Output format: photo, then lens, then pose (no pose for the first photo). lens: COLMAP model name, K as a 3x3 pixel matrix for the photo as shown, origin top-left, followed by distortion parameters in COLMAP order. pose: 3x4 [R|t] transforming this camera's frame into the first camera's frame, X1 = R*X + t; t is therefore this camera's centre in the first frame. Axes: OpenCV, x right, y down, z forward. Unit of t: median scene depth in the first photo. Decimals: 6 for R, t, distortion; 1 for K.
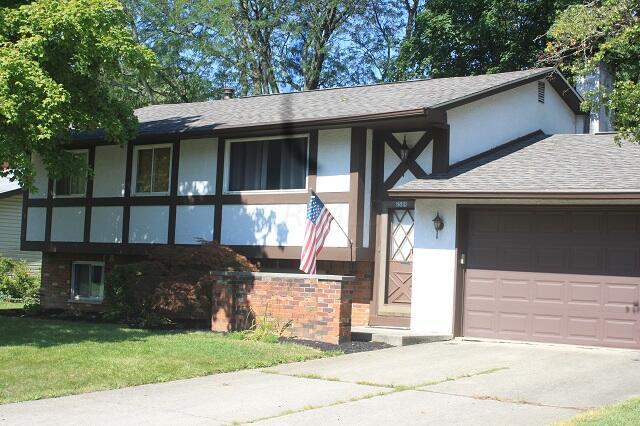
lens RADIAL K [[1042.1, 0, 320.0], [0, 1042.1, 213.0], [0, 0, 1]] dist [-0.145999, 0.055484]
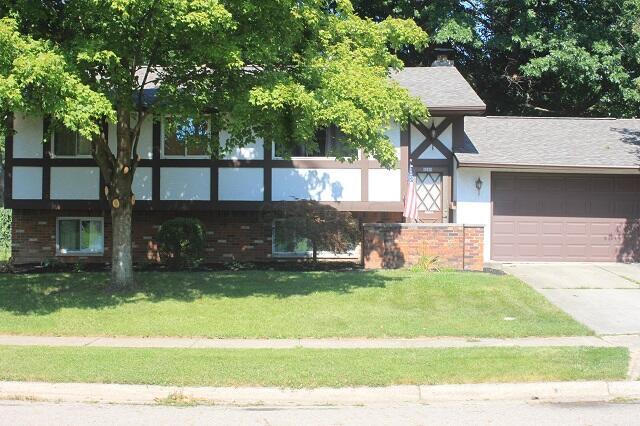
lens RADIAL K [[1042.1, 0, 320.0], [0, 1042.1, 213.0], [0, 0, 1]] dist [-0.145999, 0.055484]
pose [[0.797270, -0.029304, 0.602911, -0.802069], [-0.010789, 0.997970, 0.062772, -0.032962], [-0.603526, -0.056551, 0.795335, -0.009345]]
